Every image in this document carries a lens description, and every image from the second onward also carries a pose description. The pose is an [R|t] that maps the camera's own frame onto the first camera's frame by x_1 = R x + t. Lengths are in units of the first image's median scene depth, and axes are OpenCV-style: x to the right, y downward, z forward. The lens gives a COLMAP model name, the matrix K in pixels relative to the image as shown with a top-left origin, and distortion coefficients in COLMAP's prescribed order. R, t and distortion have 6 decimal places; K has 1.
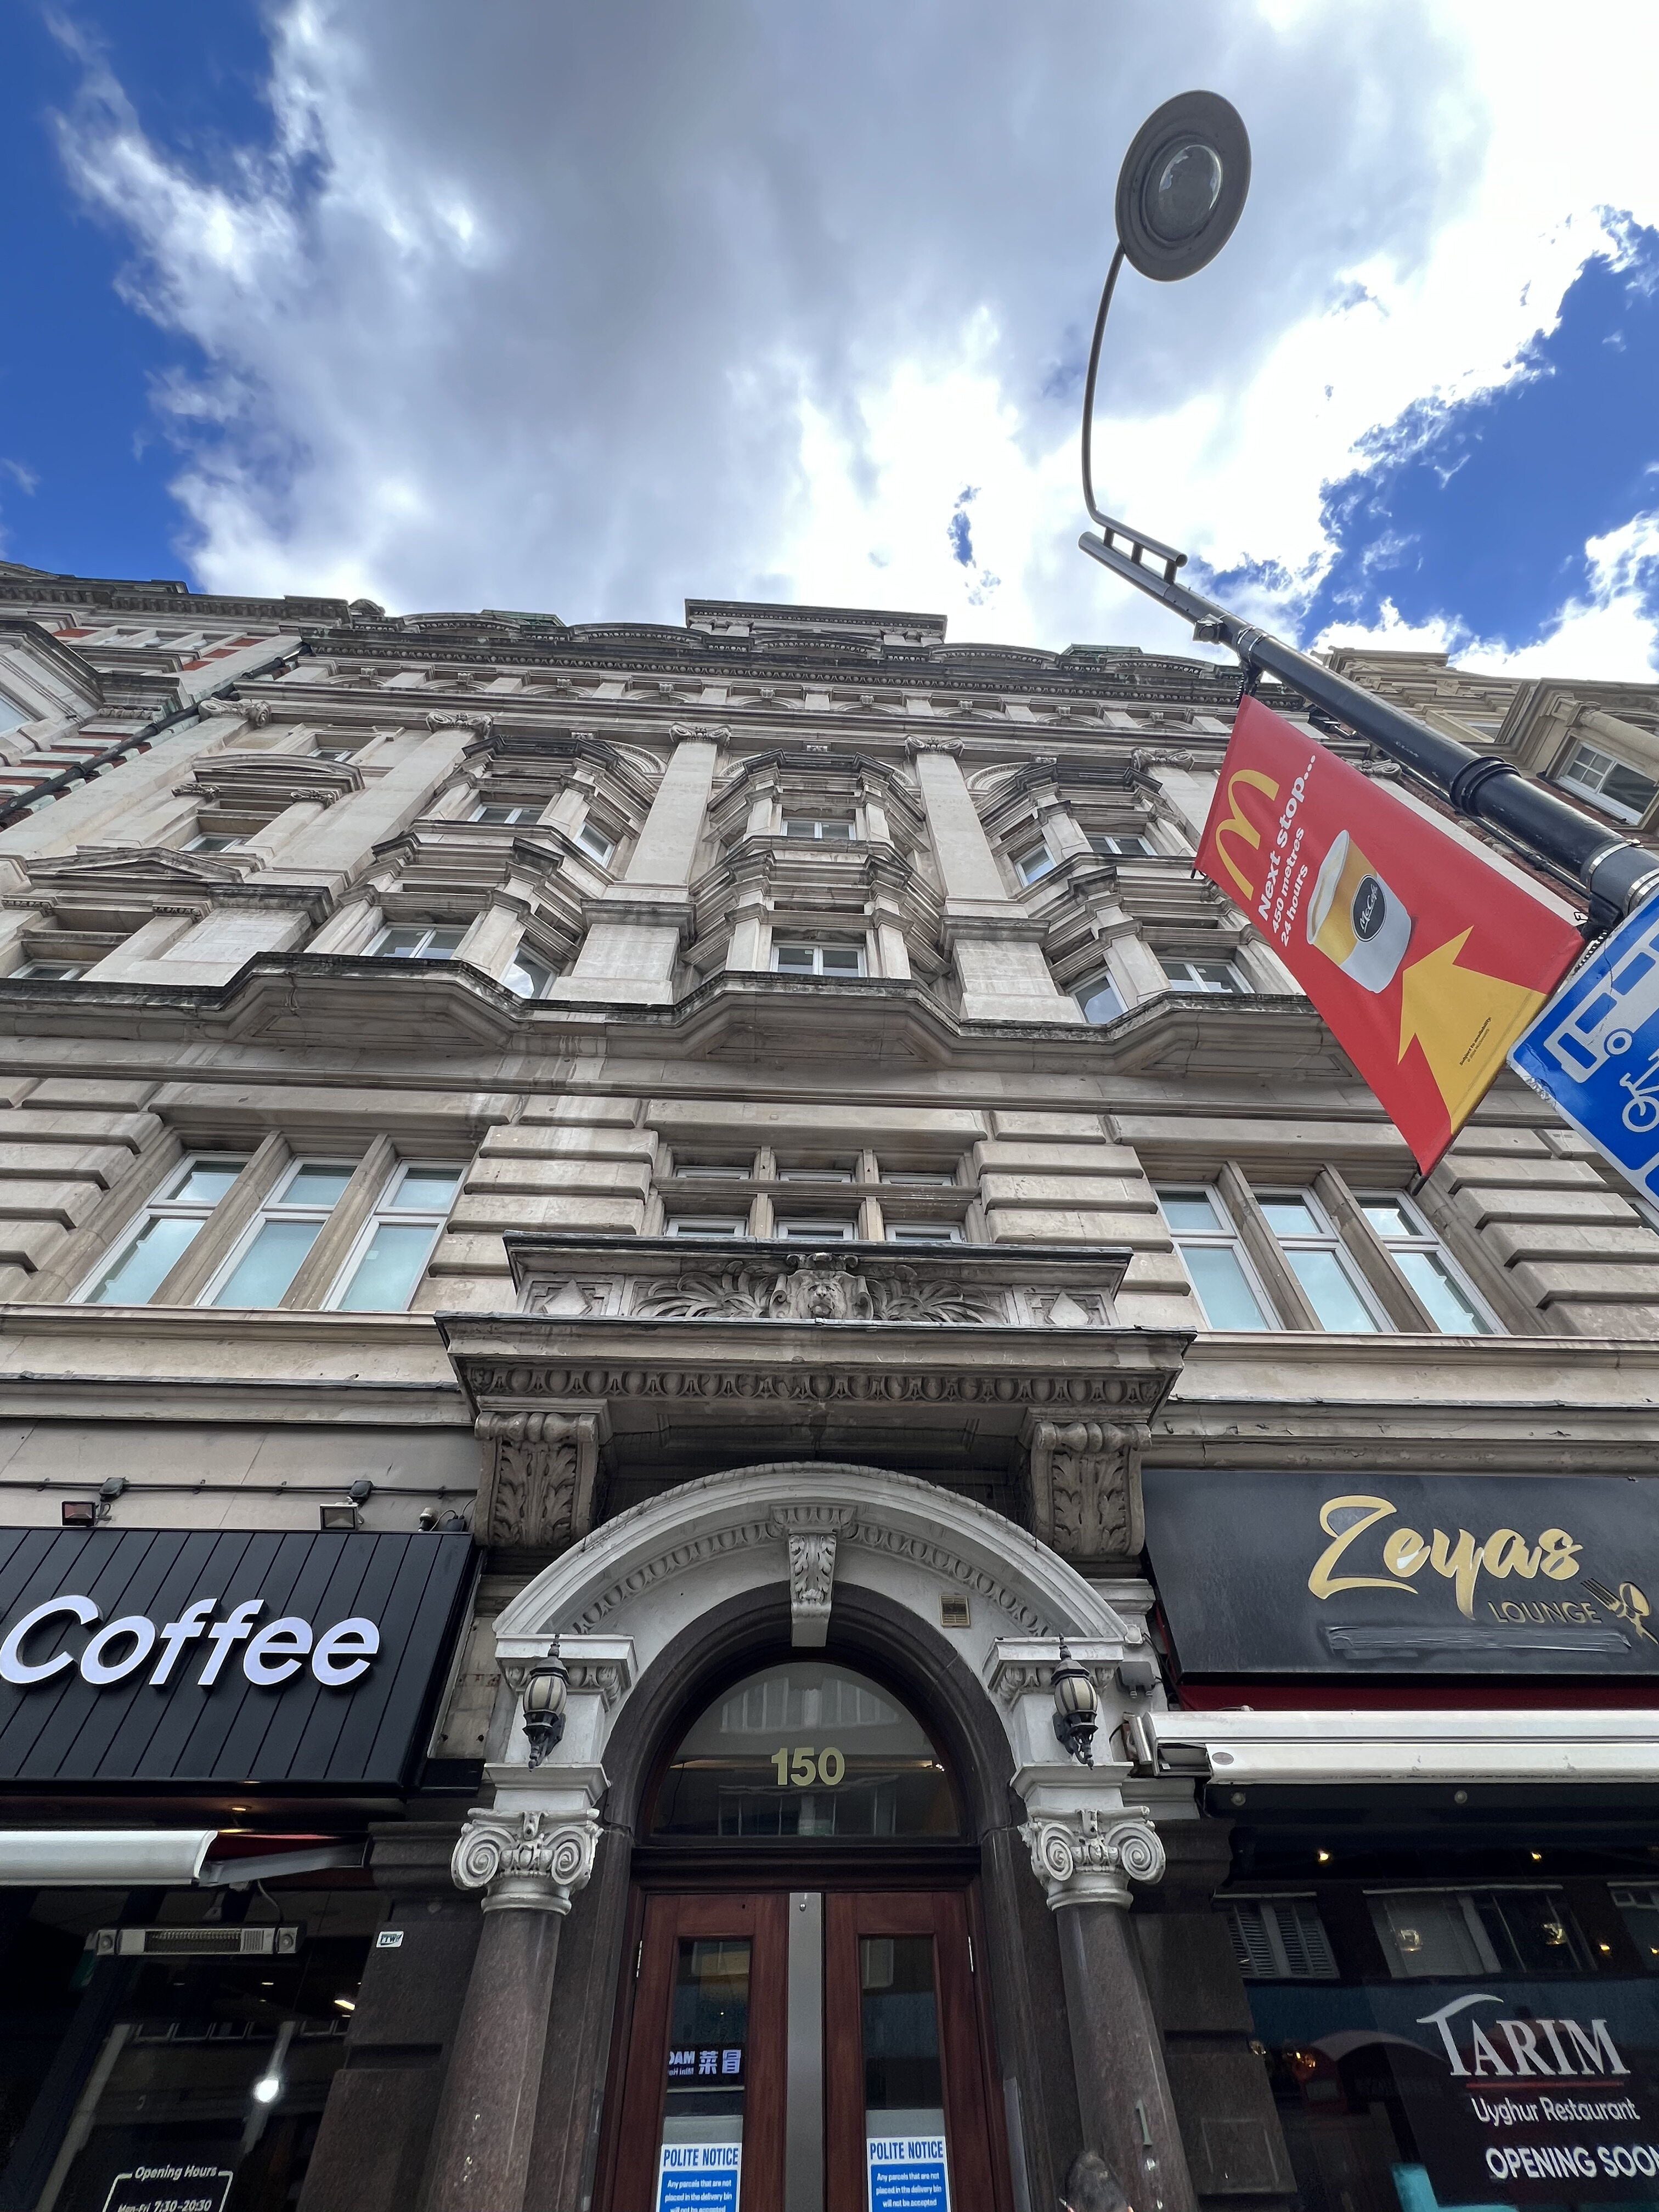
lens RADIAL K [[882.7, 0, 832.0], [0, 882.7, 1101.5], [0, 0, 1]] dist [-0.003161, 0.000375]
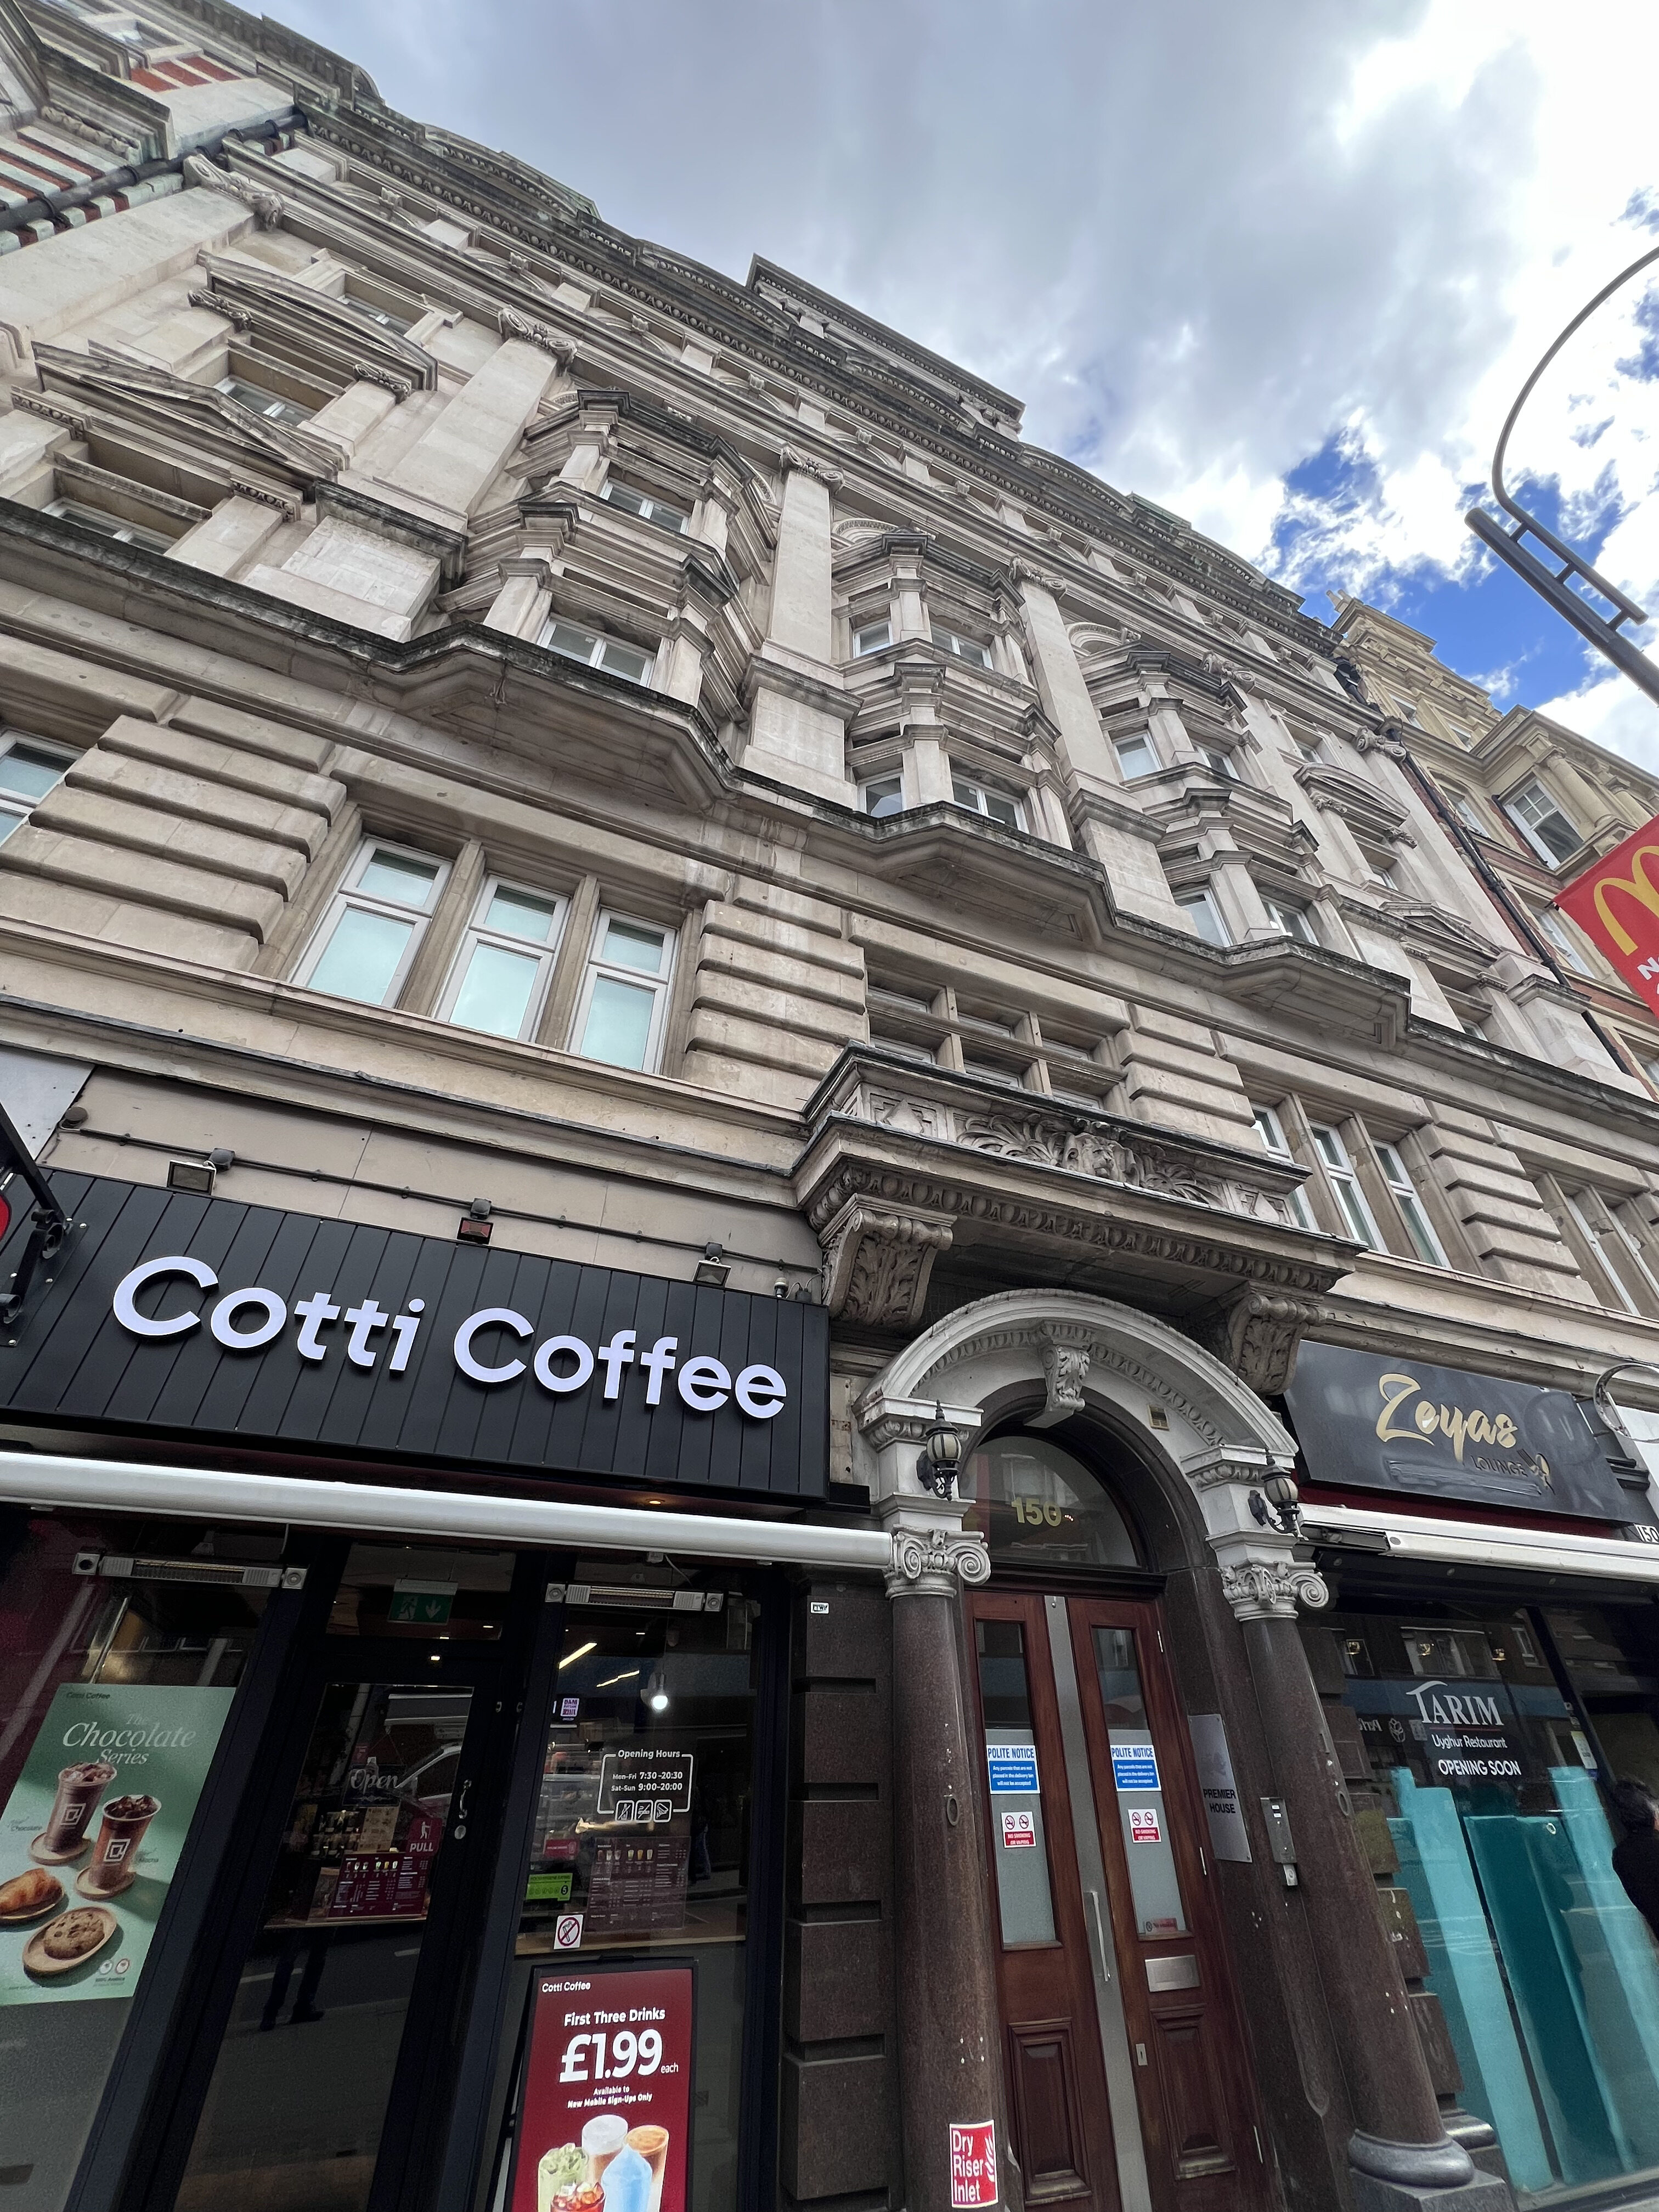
lens RADIAL K [[882.7, 0, 829.3], [0, 882.7, 1100.2], [0, 0, 1]] dist [-0.003161, 0.000375]
pose [[0.942826, 0.212982, 0.256353, -0.544344], [-0.266121, 0.944146, 0.194338, 0.014575], [-0.200644, -0.251448, 0.946845, -0.003166]]
